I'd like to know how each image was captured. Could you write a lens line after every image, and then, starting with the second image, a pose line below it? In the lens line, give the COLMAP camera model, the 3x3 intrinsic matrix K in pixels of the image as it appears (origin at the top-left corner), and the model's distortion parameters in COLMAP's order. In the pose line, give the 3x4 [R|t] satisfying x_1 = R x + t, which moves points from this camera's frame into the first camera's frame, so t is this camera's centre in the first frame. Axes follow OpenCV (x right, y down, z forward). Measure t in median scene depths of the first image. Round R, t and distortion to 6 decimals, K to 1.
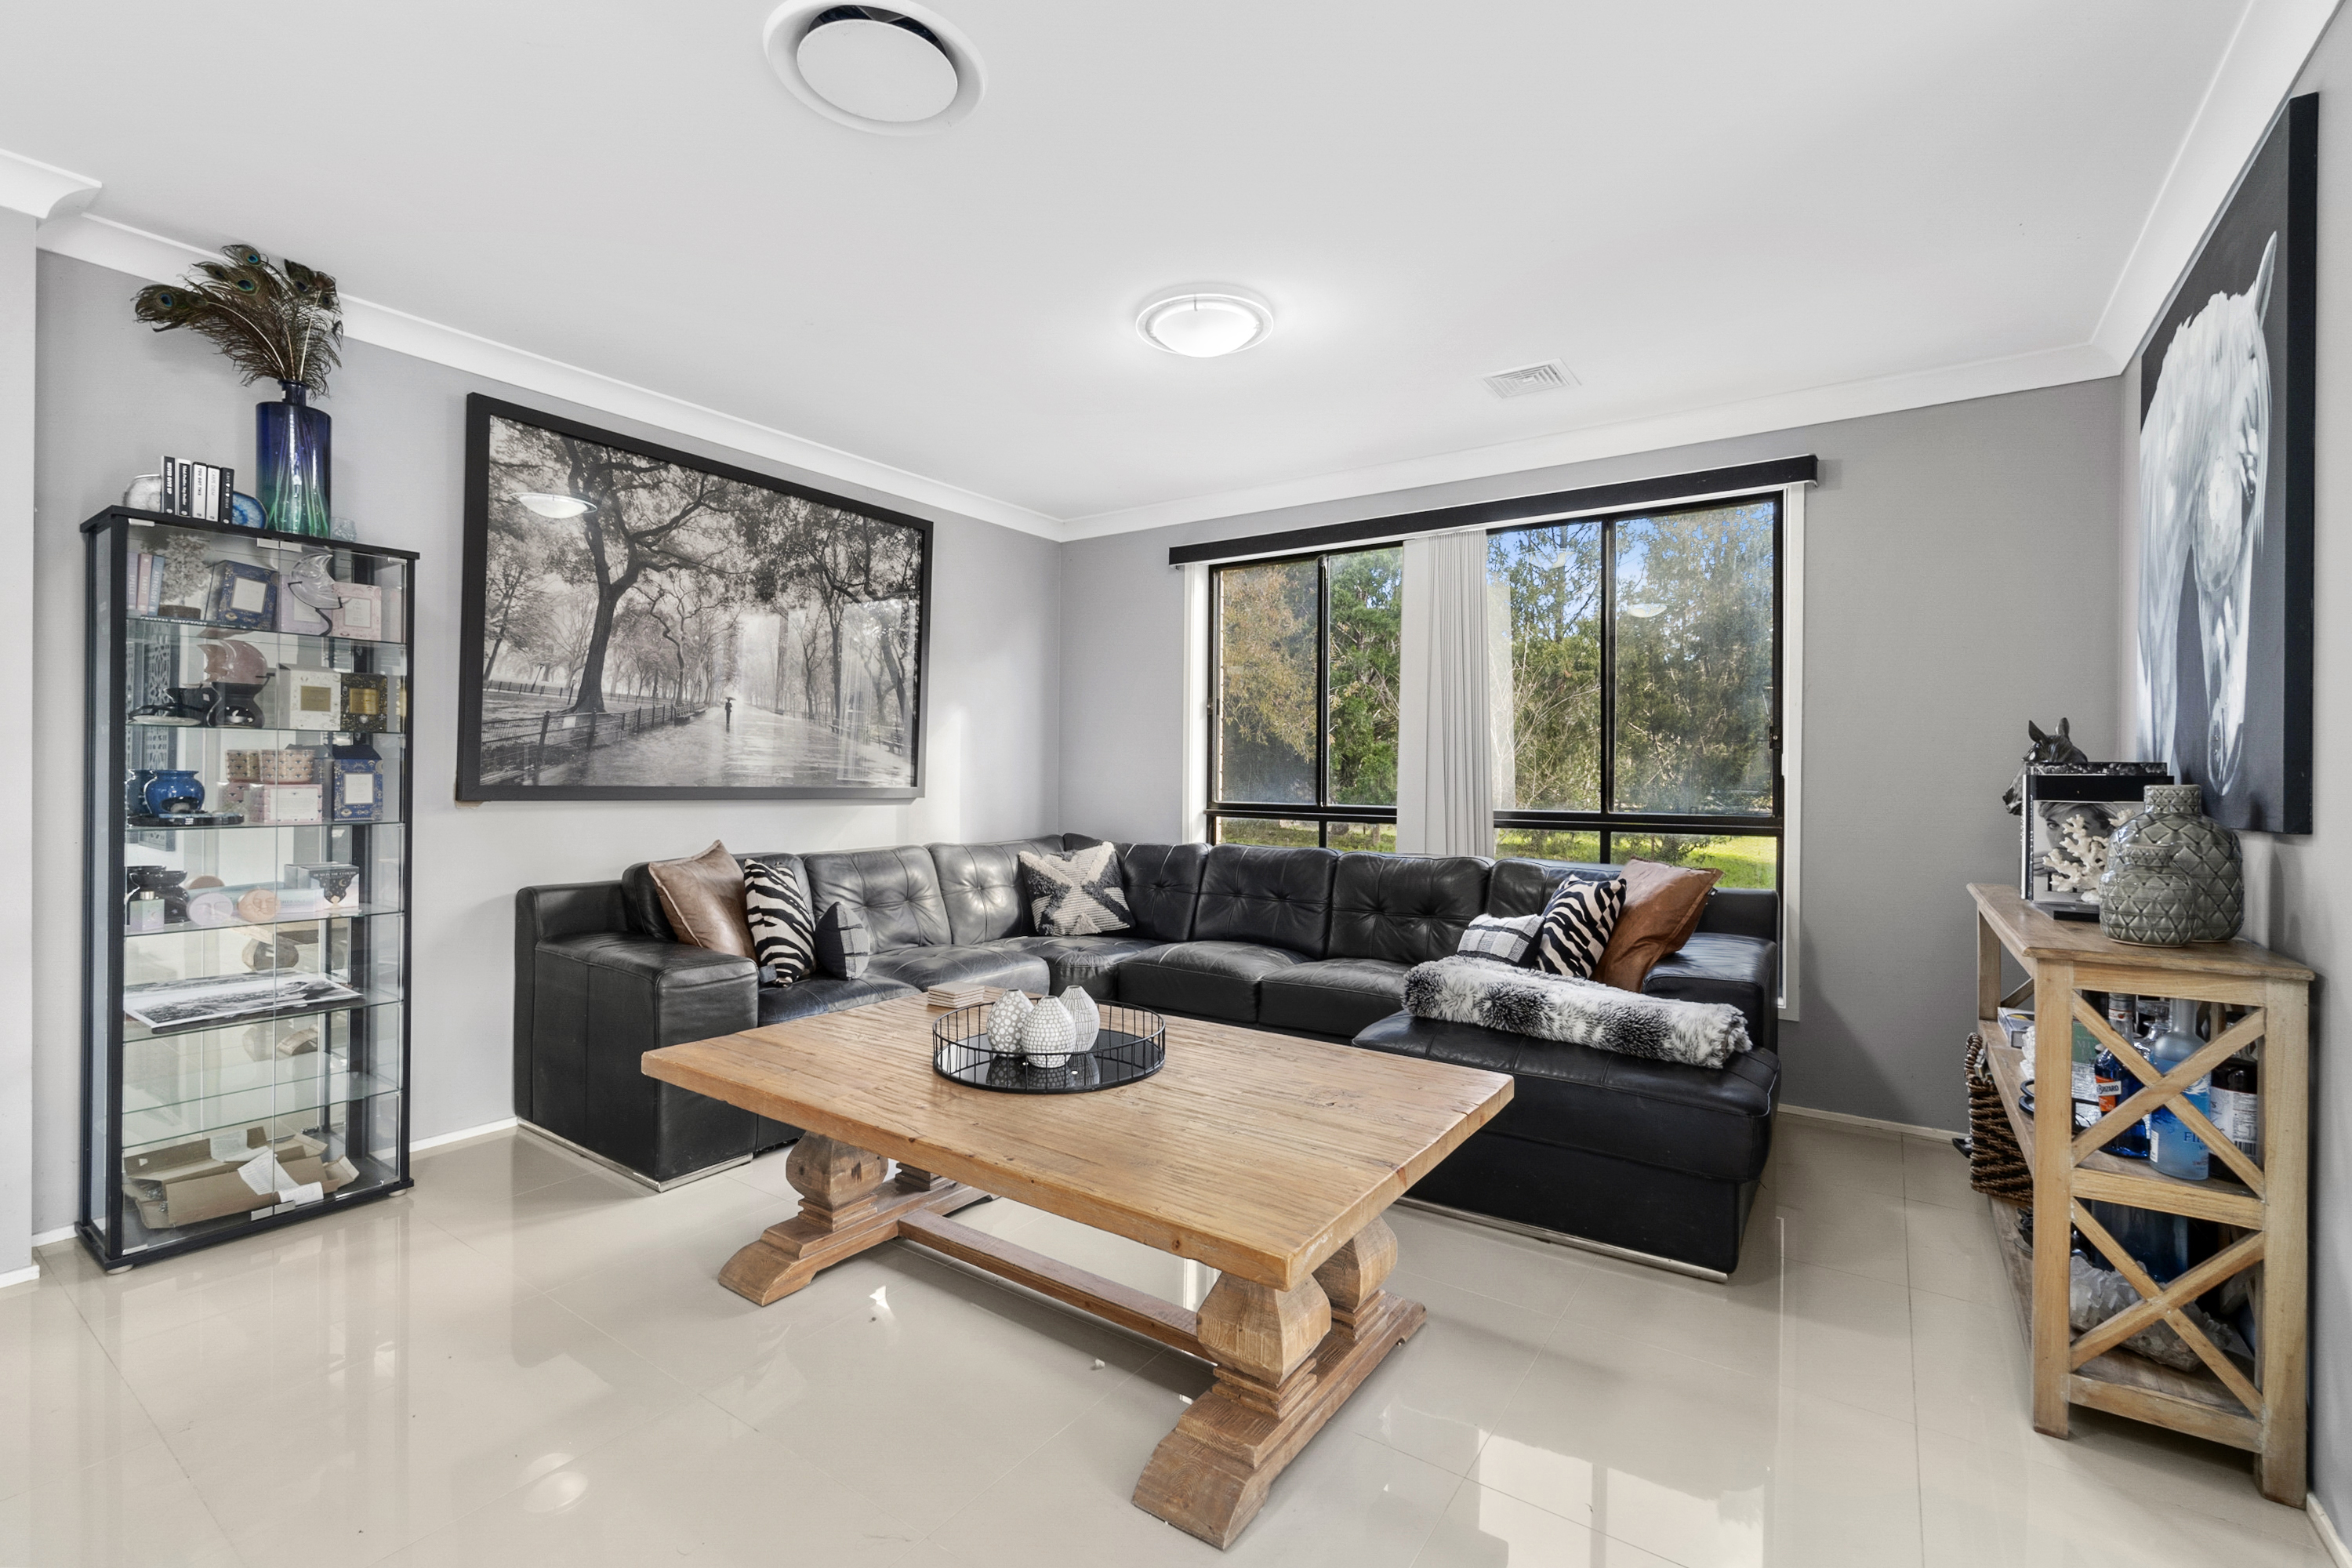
lens RADIAL K [[1023.4, 0, 1169.2], [0, 1023.4, 782.1], [0, 0, 1]] dist [-0.004273, -0.000454]
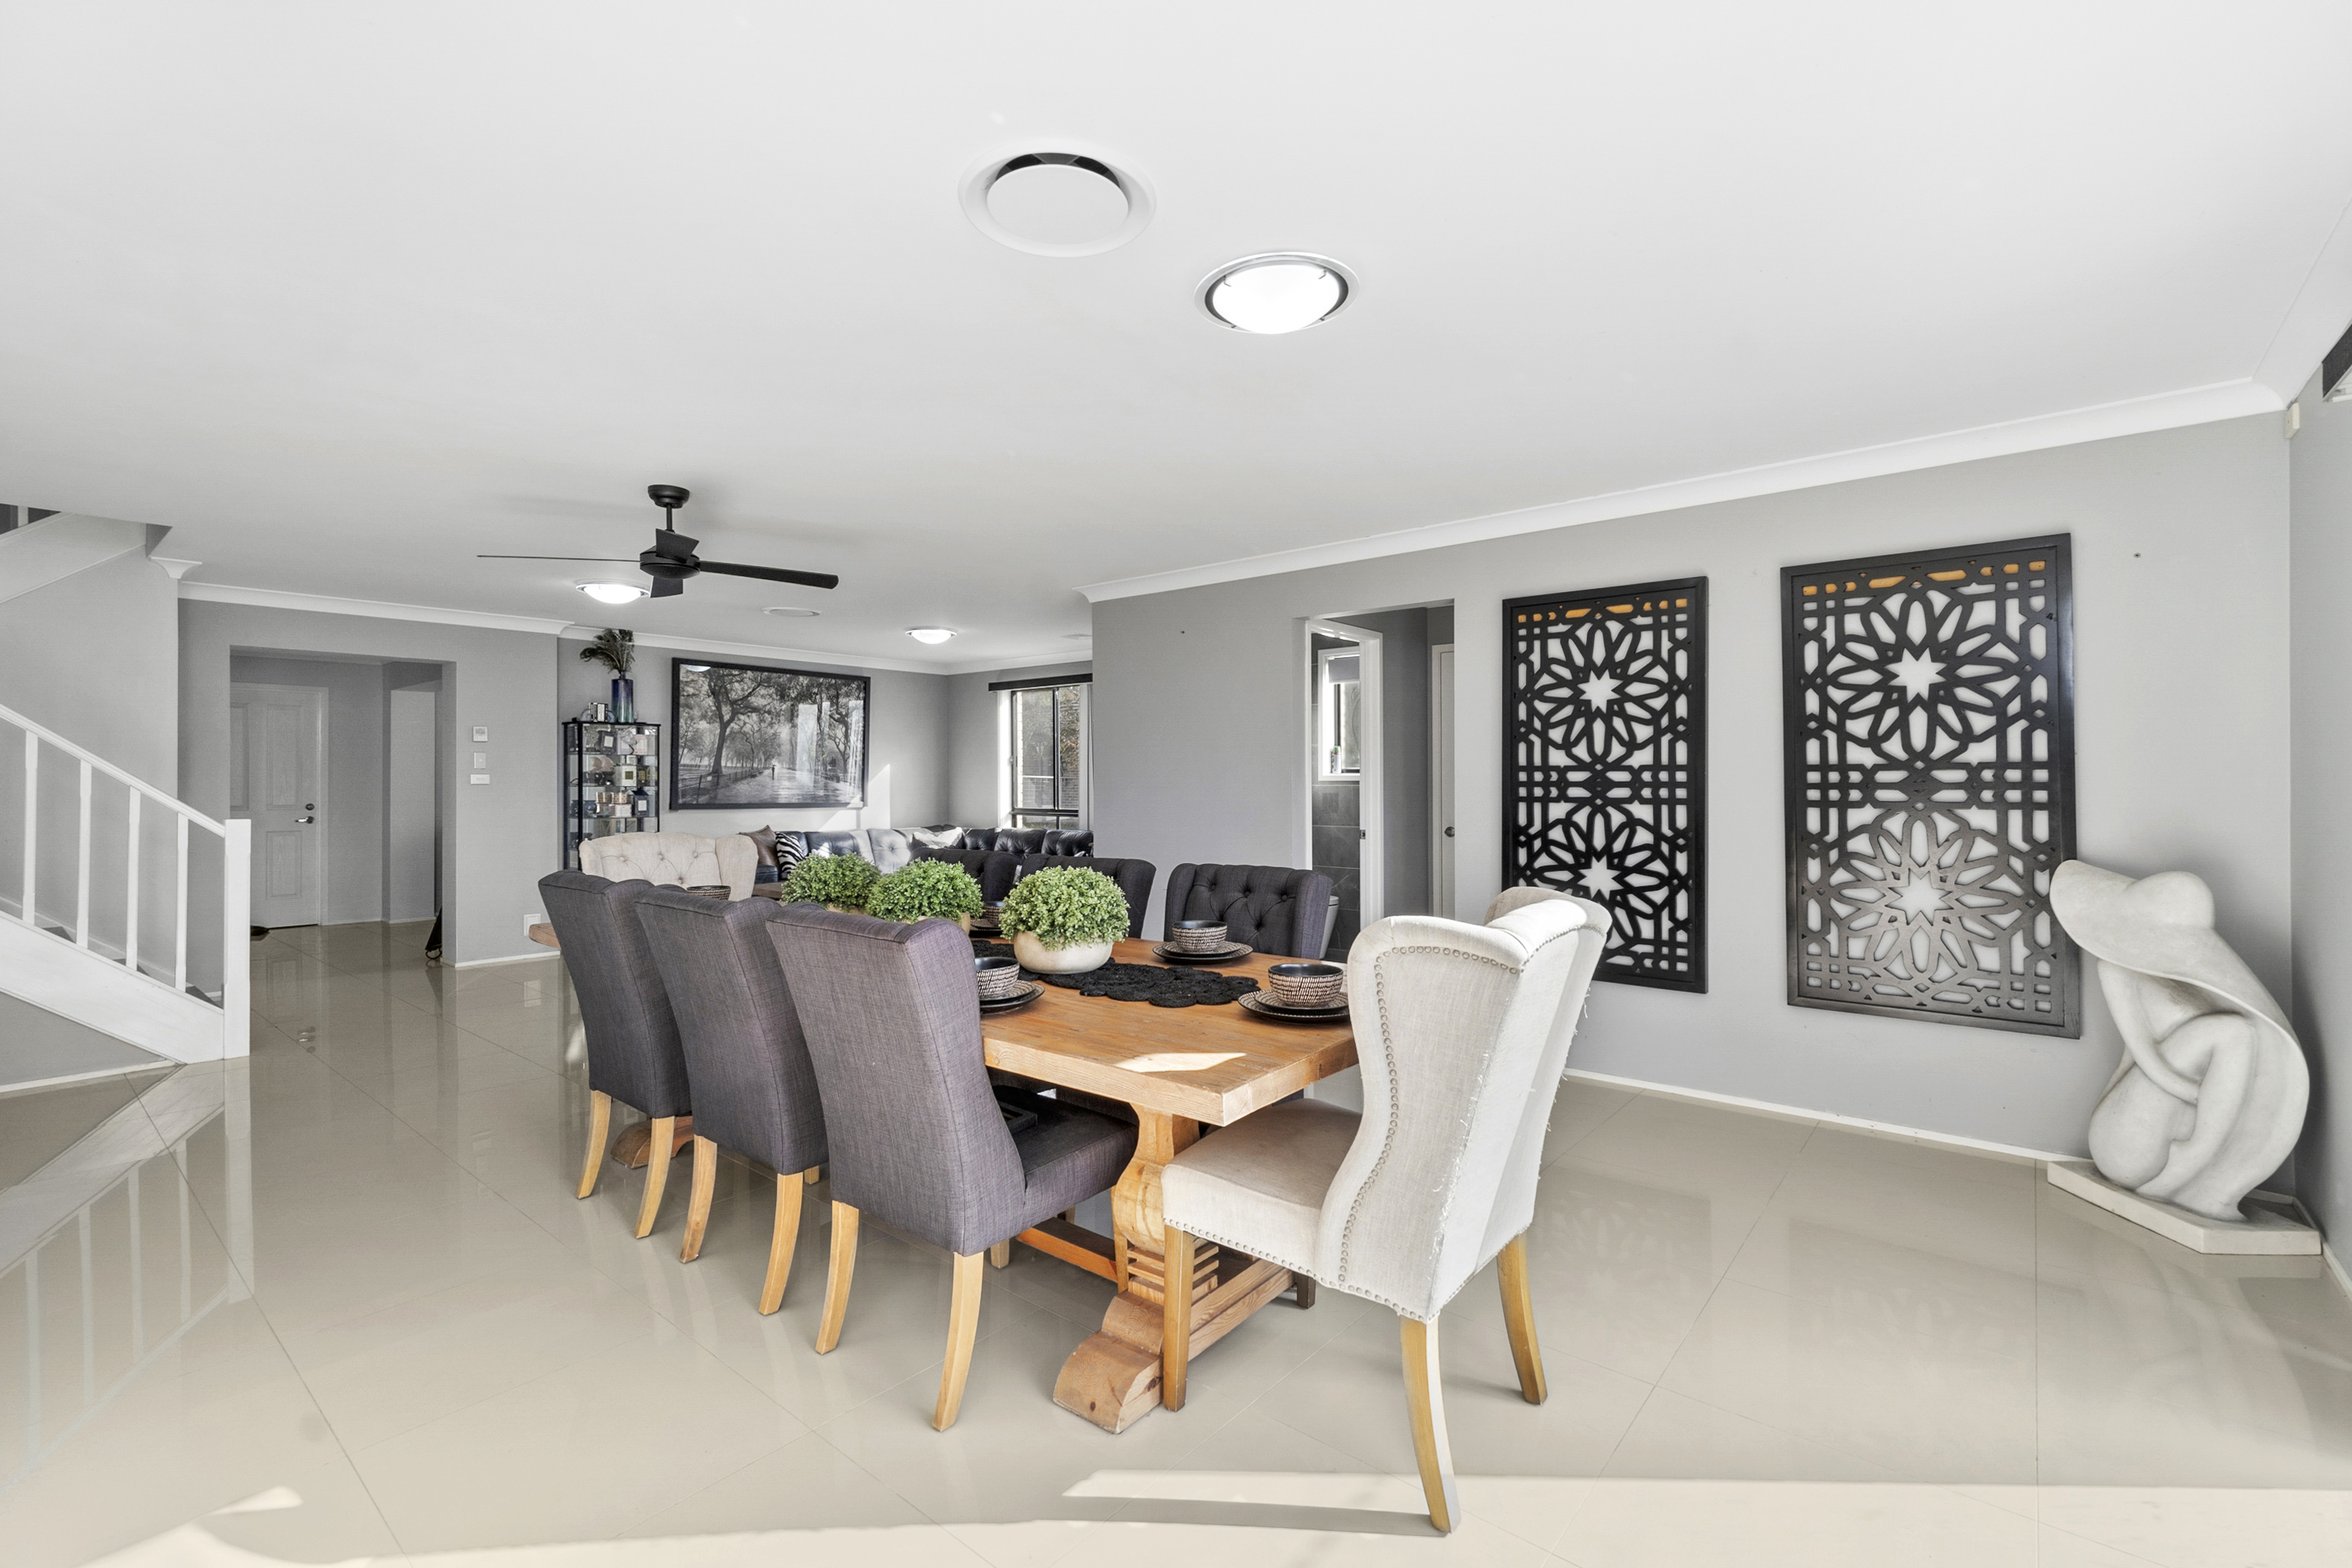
lens RADIAL K [[1023.4, 0, 1179.9], [0, 1023.4, 784.2], [0, 0, 1]] dist [-0.004273, -0.000454]
pose [[0.996106, -0.014026, -0.087046, 0.765884], [0.013220, 0.999864, -0.009831, -0.003669], [0.087172, 0.008642, 0.996156, -1.369725]]
